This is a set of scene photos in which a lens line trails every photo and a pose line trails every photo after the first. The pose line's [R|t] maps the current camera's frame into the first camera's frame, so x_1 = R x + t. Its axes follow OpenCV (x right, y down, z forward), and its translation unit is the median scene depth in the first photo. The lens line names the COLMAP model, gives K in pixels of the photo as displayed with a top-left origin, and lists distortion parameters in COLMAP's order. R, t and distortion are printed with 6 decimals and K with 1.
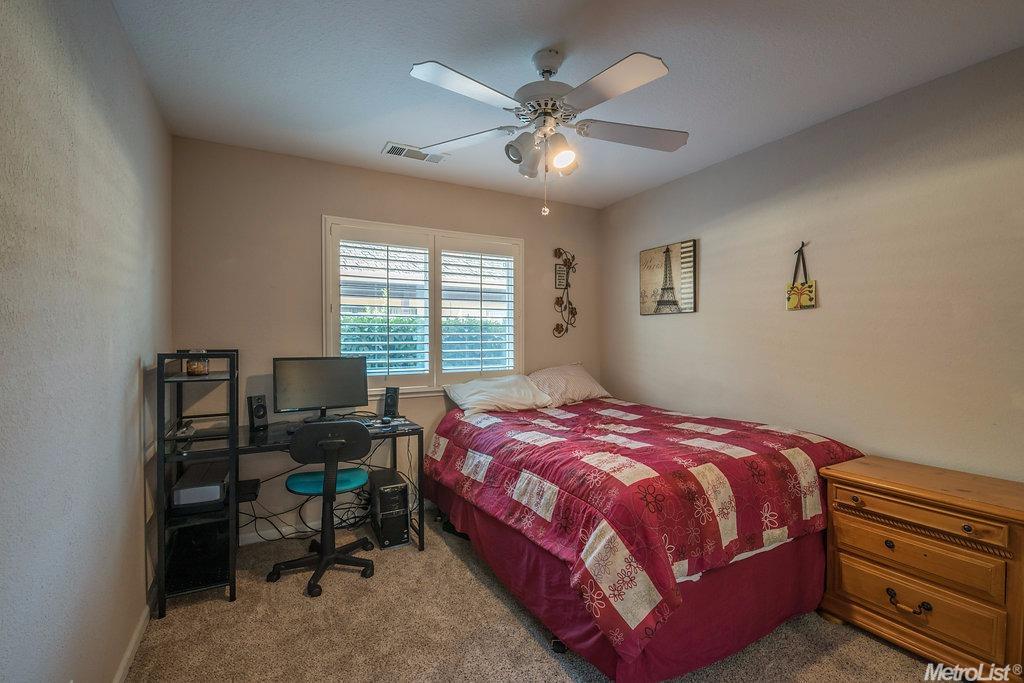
lens RADIAL K [[456.6, 0, 506.4], [0, 456.6, 340.3], [0, 0, 1]] dist [-0.002074, -0.000266]
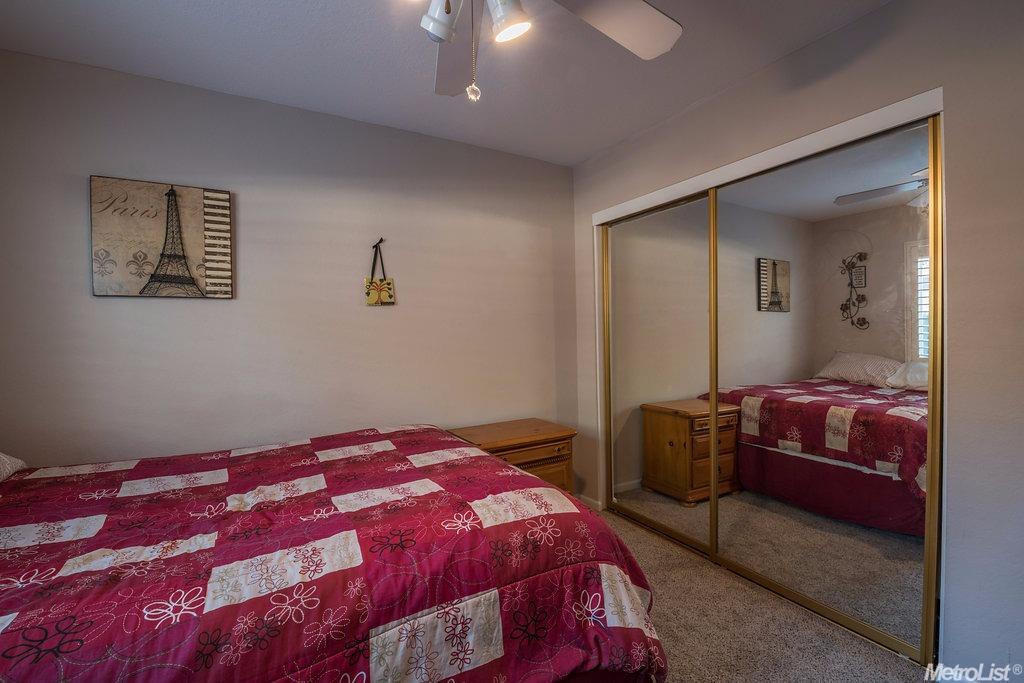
lens RADIAL K [[456.6, 0, 505.5], [0, 456.6, 333.4], [0, 0, 1]] dist [-0.002074, -0.000266]
pose [[-0.055722, 0.000573, 0.998446, -0.357512], [0.022585, 0.999745, 0.000687, -0.001673], [-0.998191, 0.022588, -0.055721, 0.776677]]
